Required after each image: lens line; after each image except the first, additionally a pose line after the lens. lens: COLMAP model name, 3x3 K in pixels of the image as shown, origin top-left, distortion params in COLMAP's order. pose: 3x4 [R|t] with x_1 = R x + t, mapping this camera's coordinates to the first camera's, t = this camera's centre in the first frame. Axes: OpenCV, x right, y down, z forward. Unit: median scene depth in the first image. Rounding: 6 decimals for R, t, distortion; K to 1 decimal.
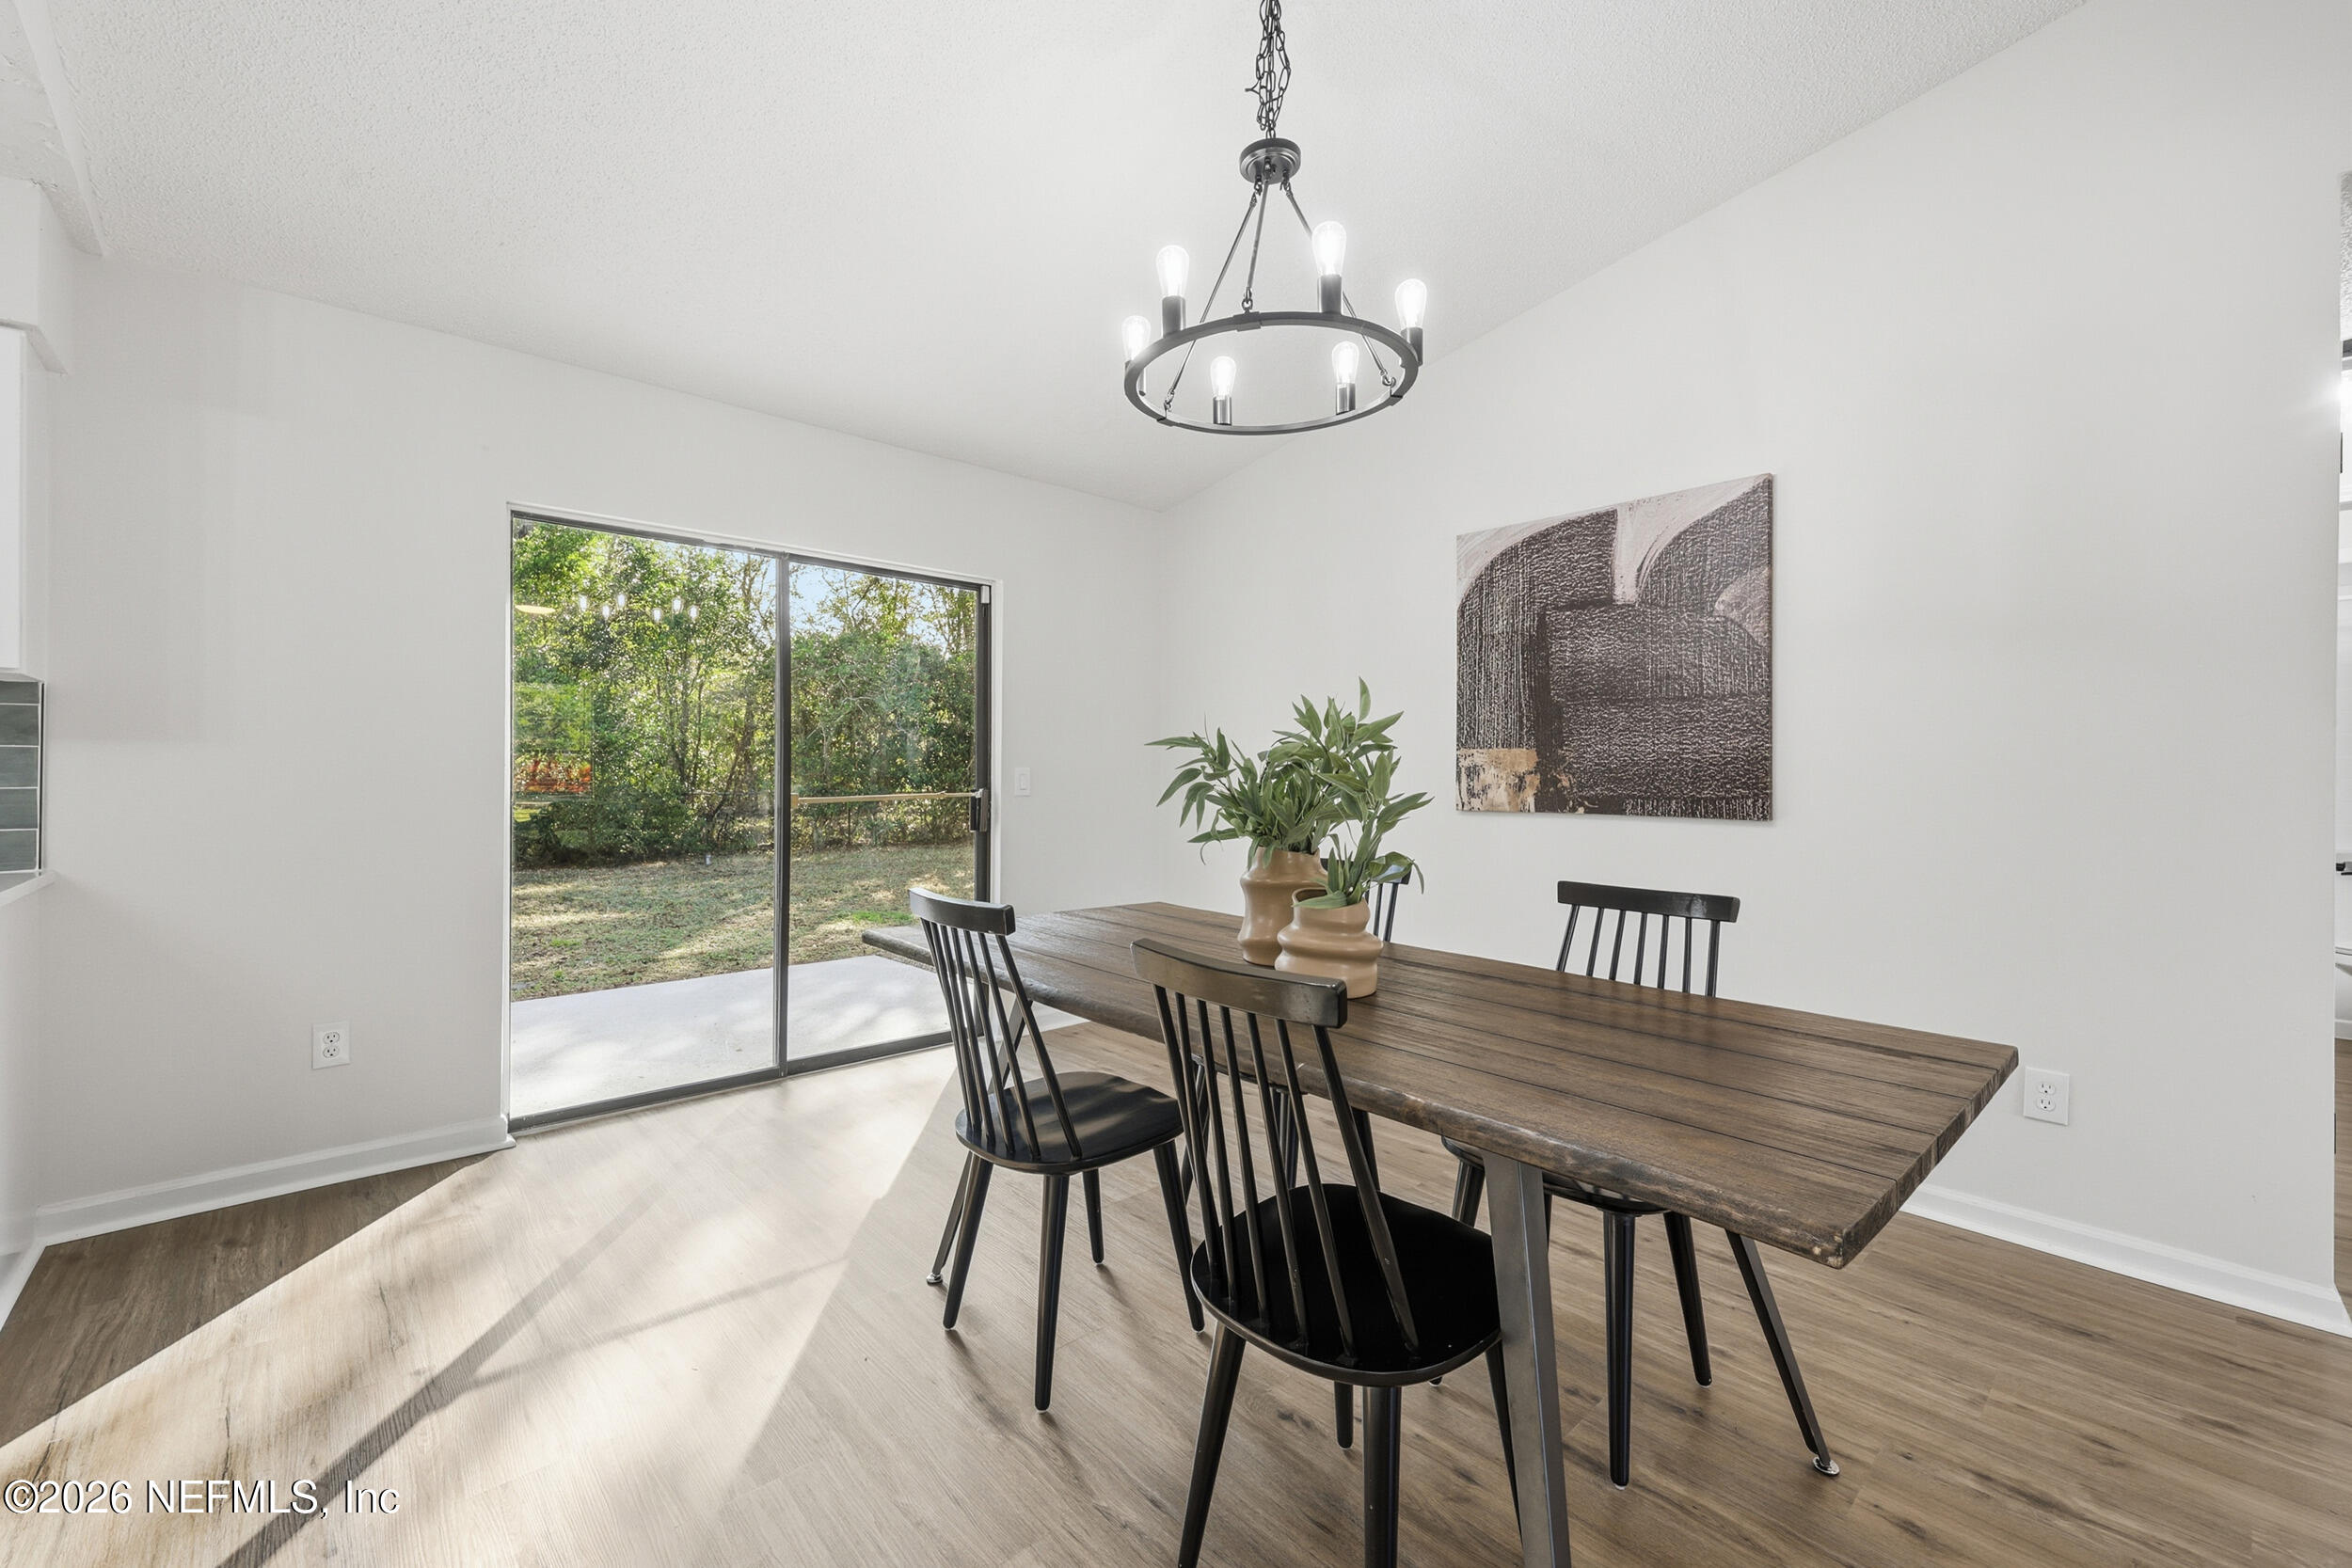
lens RADIAL K [[966.9, 0, 1175.1], [0, 966.9, 776.7], [0, 0, 1]] dist [-0.001886, -0.000367]
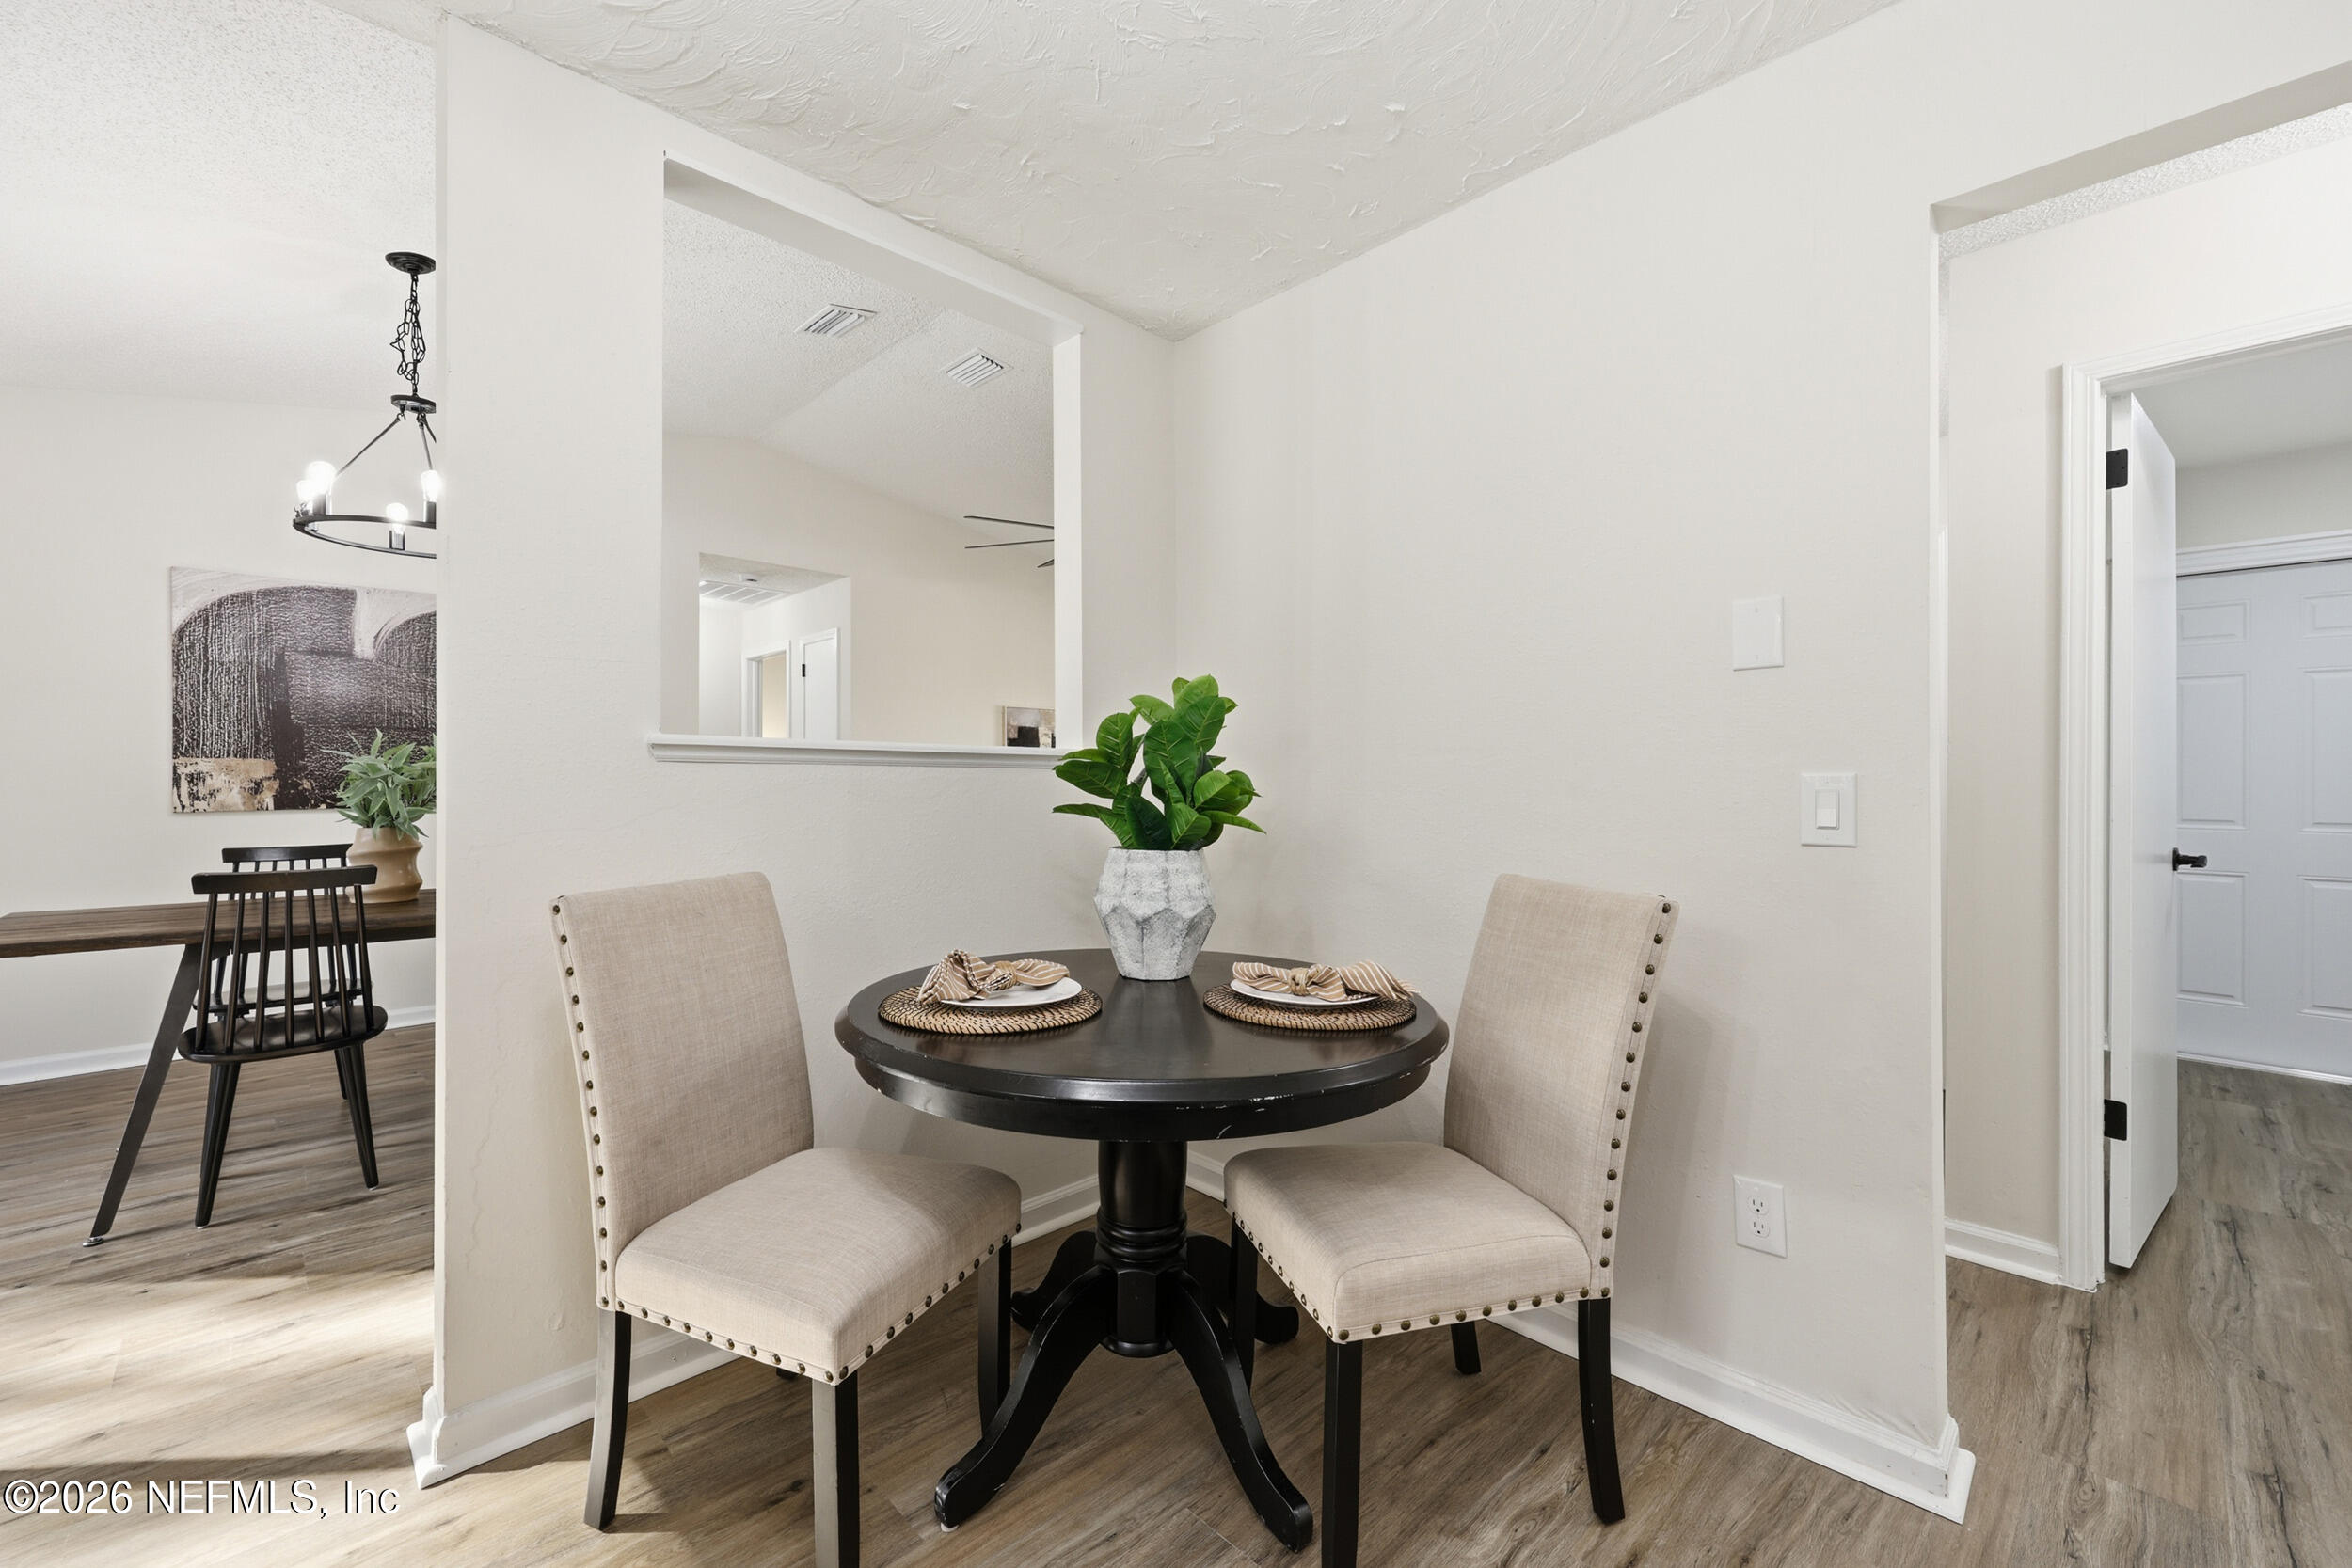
lens RADIAL K [[966.9, 0, 1174.3], [0, 966.9, 779.5], [0, 0, 1]] dist [-0.001886, -0.000367]
pose [[-0.024990, -0.007186, 0.999662, -0.900687], [0.004440, 0.999964, 0.007299, -0.006696], [-0.999678, 0.004621, -0.024957, -0.136346]]
